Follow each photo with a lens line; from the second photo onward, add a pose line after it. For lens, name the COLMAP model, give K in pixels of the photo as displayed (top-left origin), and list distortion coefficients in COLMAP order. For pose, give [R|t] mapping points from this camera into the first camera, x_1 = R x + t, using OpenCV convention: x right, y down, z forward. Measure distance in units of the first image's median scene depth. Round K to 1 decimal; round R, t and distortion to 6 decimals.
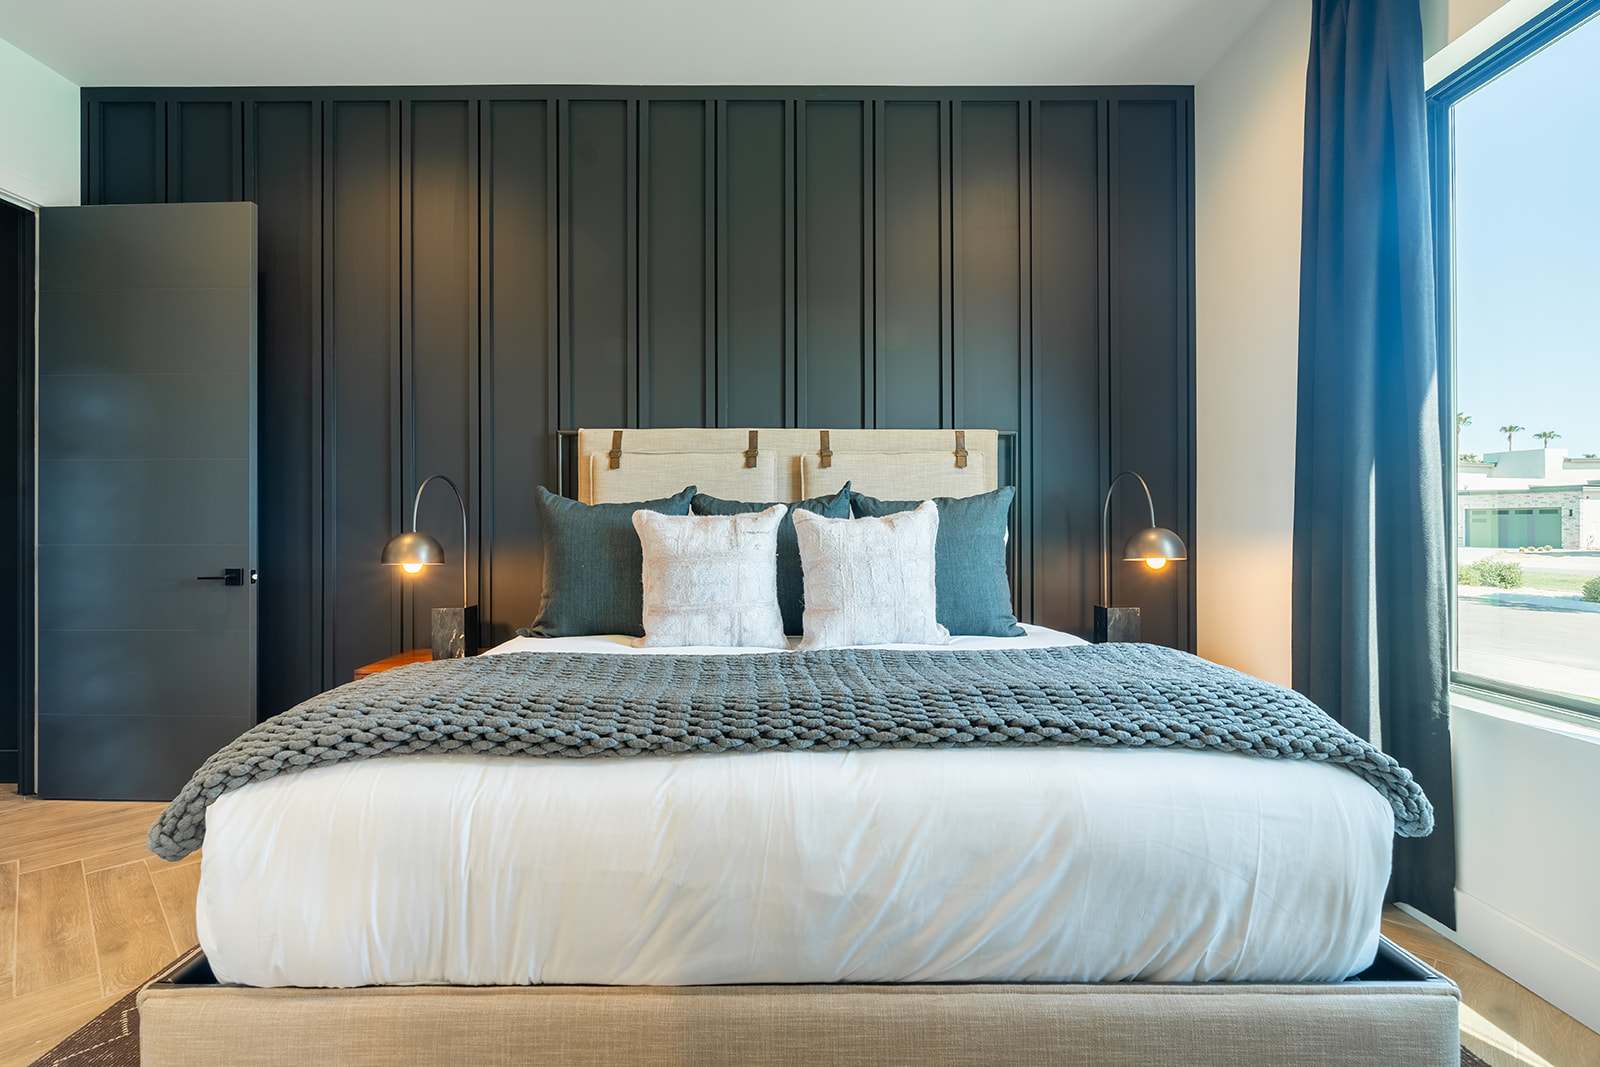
lens RADIAL K [[743.7, 0, 800.0], [0, 743.7, 533.5], [0, 0, 1]] dist [-0.003776, -0.000219]
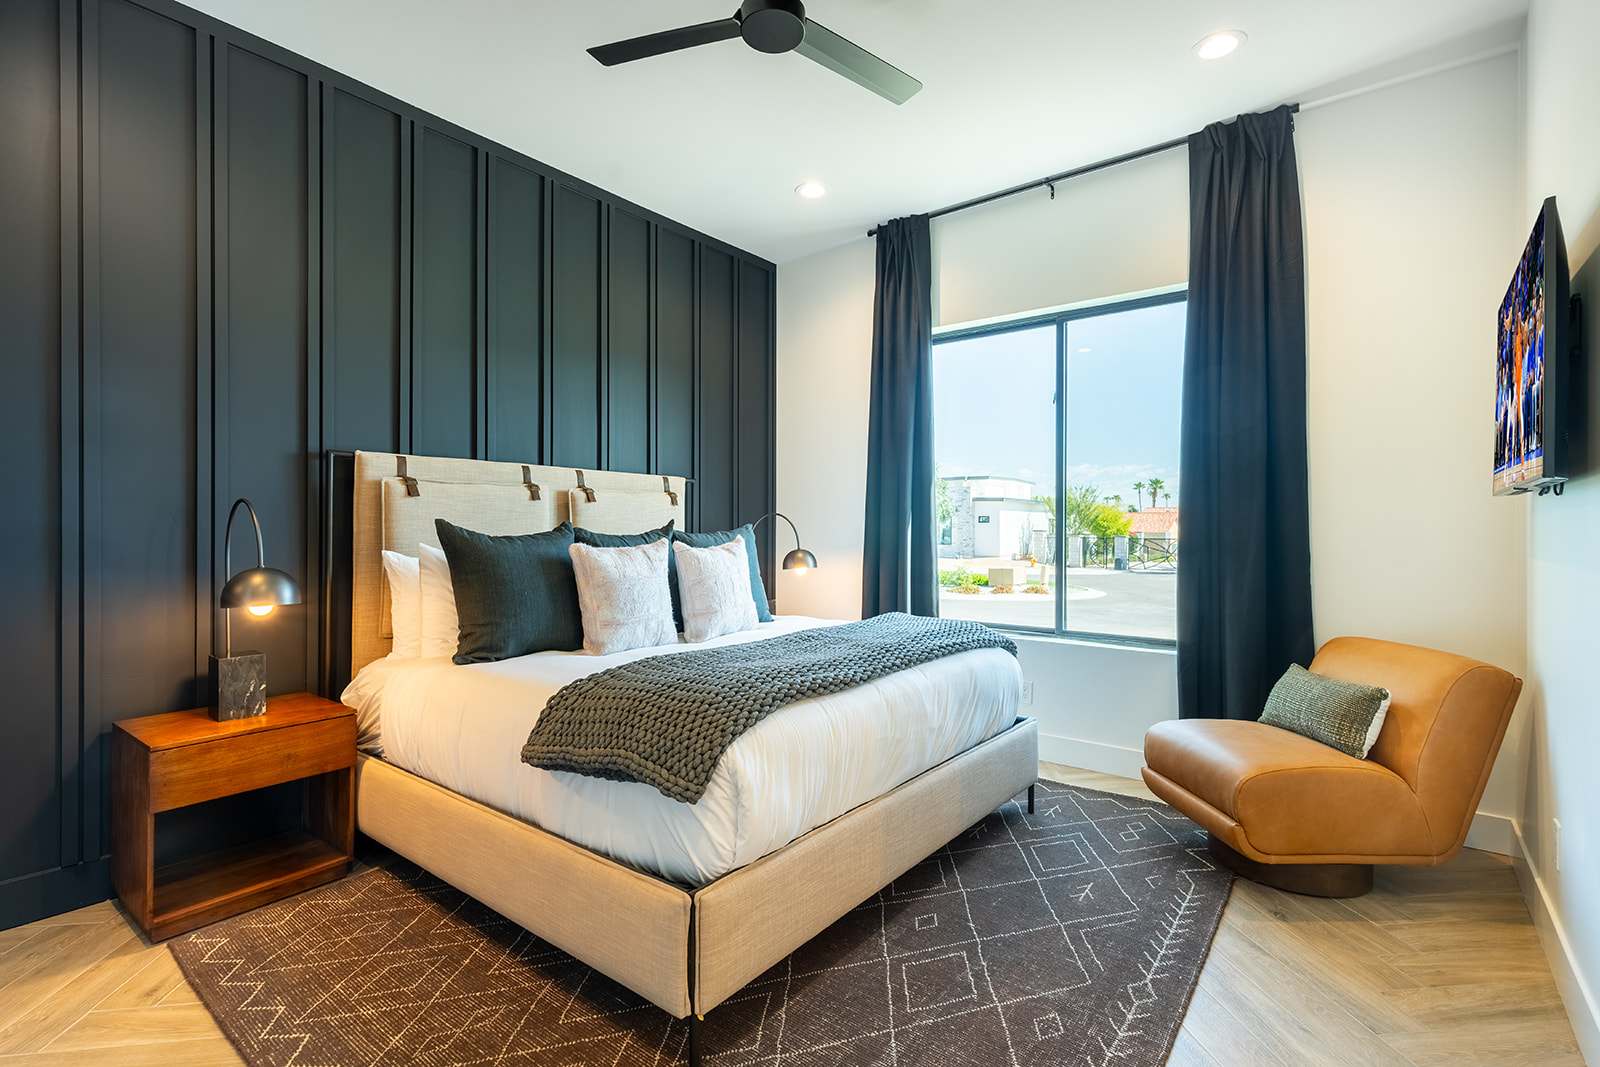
lens RADIAL K [[757.8, 0, 800.0], [0, 757.8, 533.5], [0, 0, 1]] dist [0.000378, -0.000024]
pose [[0.622703, -0.001175, 0.782457, -0.841426], [0.005542, 0.999980, -0.002909, -0.037316], [-0.782439, 0.006148, 0.622697, -0.040584]]
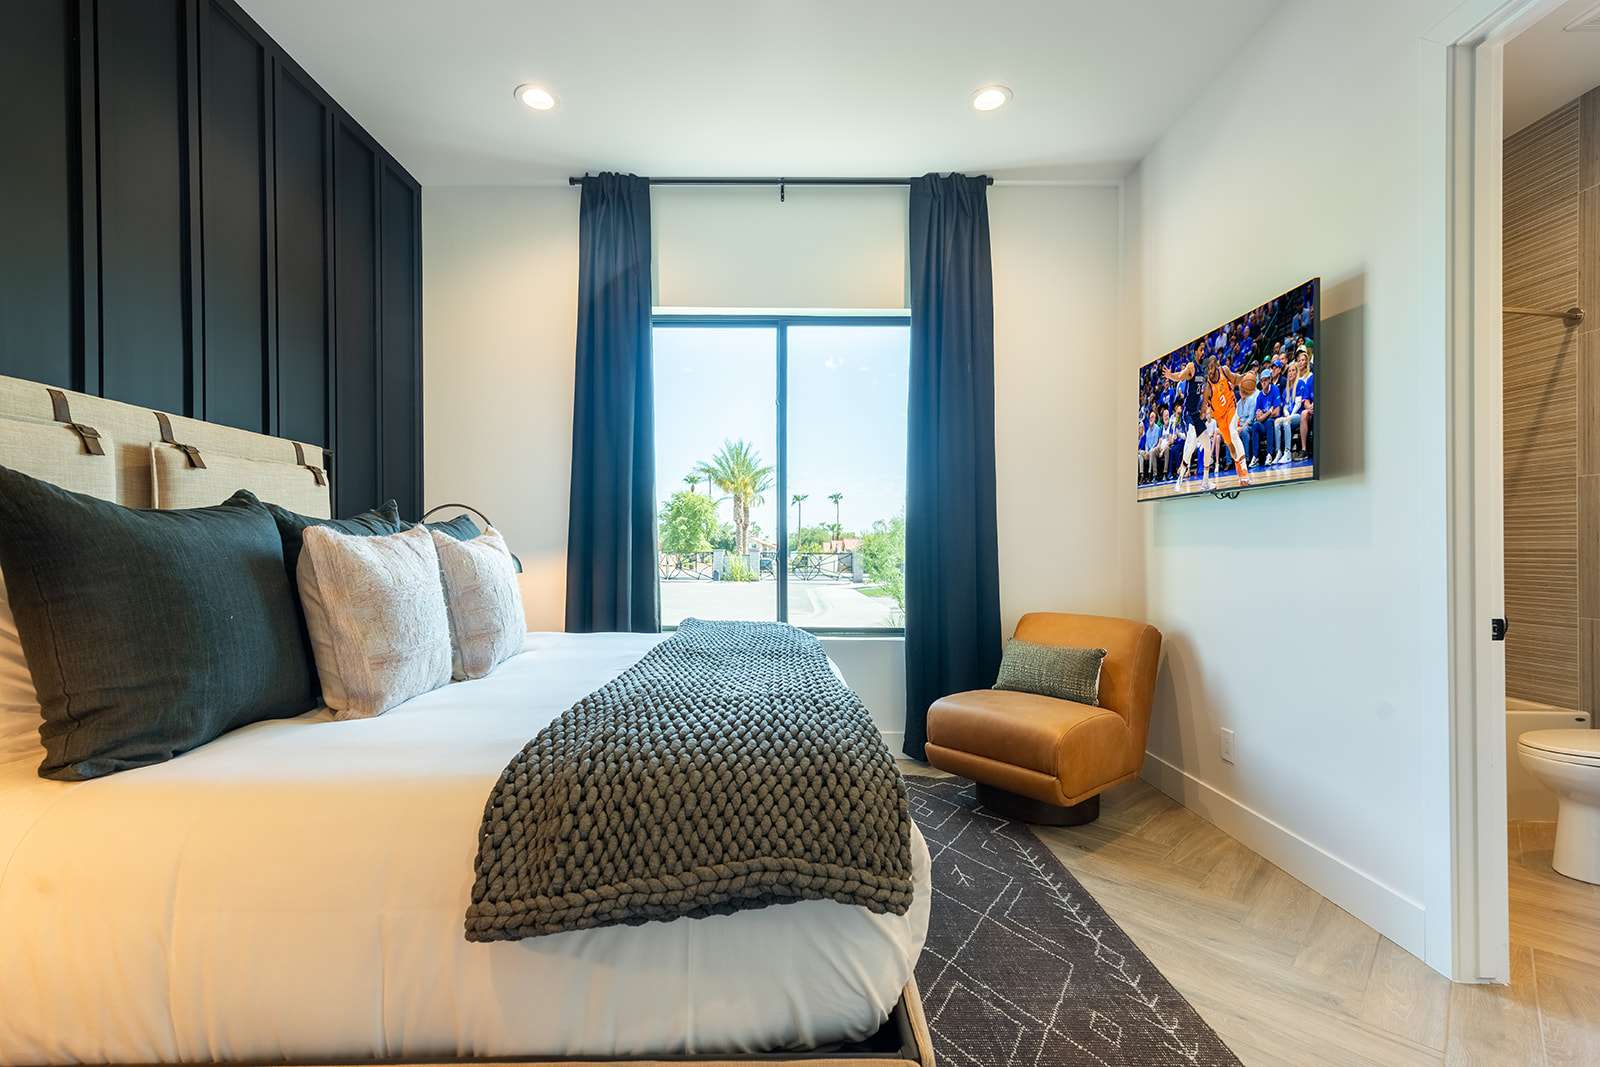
lens RADIAL K [[711.1, 0, 797.5], [0, 711.1, 547.0], [0, 0, 1]] dist [0.012093, 0.000538]
pose [[-0.006162, 0.002196, 0.999979, -0.779384], [0.009590, 0.999952, -0.002137, -0.005983], [-0.999935, 0.009577, -0.006183, 0.491756]]
